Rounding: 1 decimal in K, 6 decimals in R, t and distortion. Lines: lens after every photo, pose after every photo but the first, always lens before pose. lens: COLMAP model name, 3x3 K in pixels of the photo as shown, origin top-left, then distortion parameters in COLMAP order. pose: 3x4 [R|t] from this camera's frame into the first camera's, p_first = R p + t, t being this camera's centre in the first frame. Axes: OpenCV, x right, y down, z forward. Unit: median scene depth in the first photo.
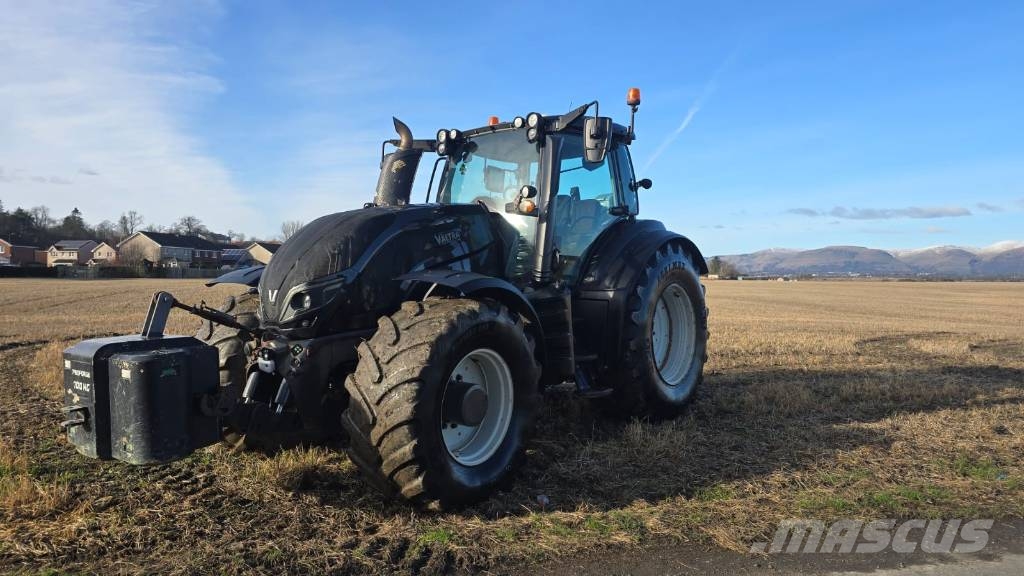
lens RADIAL K [[680.1, 0, 517.0], [0, 680.1, 287.4], [0, 0, 1]] dist [0.078654, -0.073561]
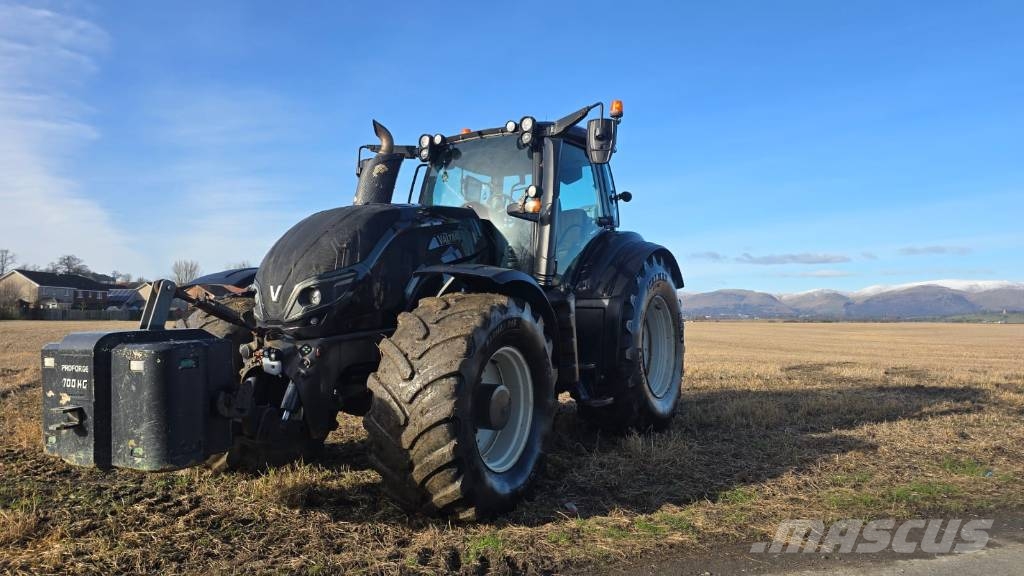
lens RADIAL K [[680.1, 0, 509.7], [0, 680.1, 293.7], [0, 0, 1]] dist [0.078654, -0.073561]
pose [[0.991962, 0.001295, 0.126532, -0.118318], [0.005461, 0.998578, -0.053032, 0.046745], [-0.126420, 0.053296, 0.990544, 0.043792]]
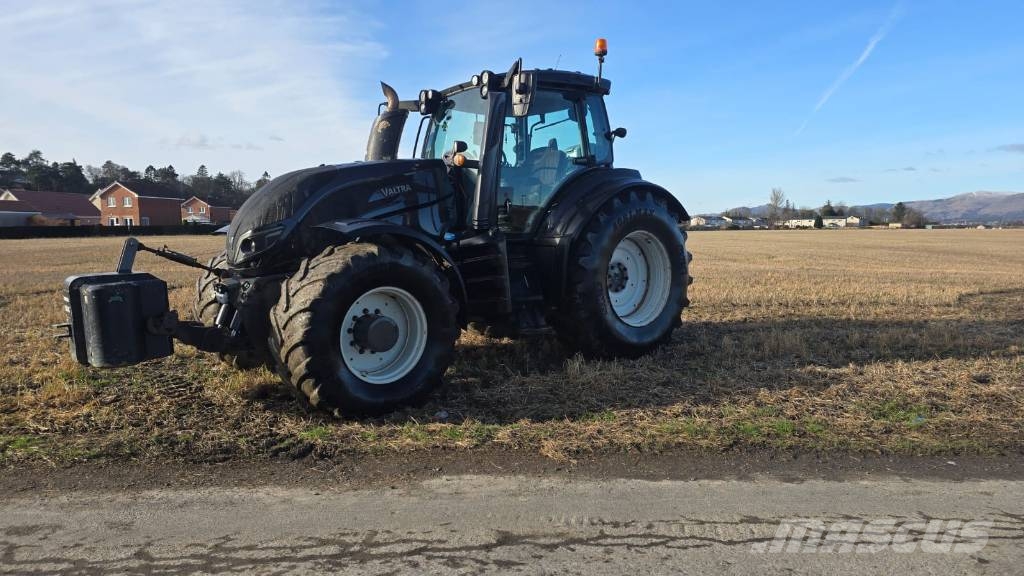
lens RADIAL K [[680.1, 0, 520.9], [0, 680.1, 294.9], [0, 0, 1]] dist [0.078654, -0.073561]
pose [[0.975500, 0.008867, -0.219819, 0.301933], [0.008479, 0.996930, 0.077841, 0.011302], [0.219835, -0.077798, 0.972430, -0.060009]]
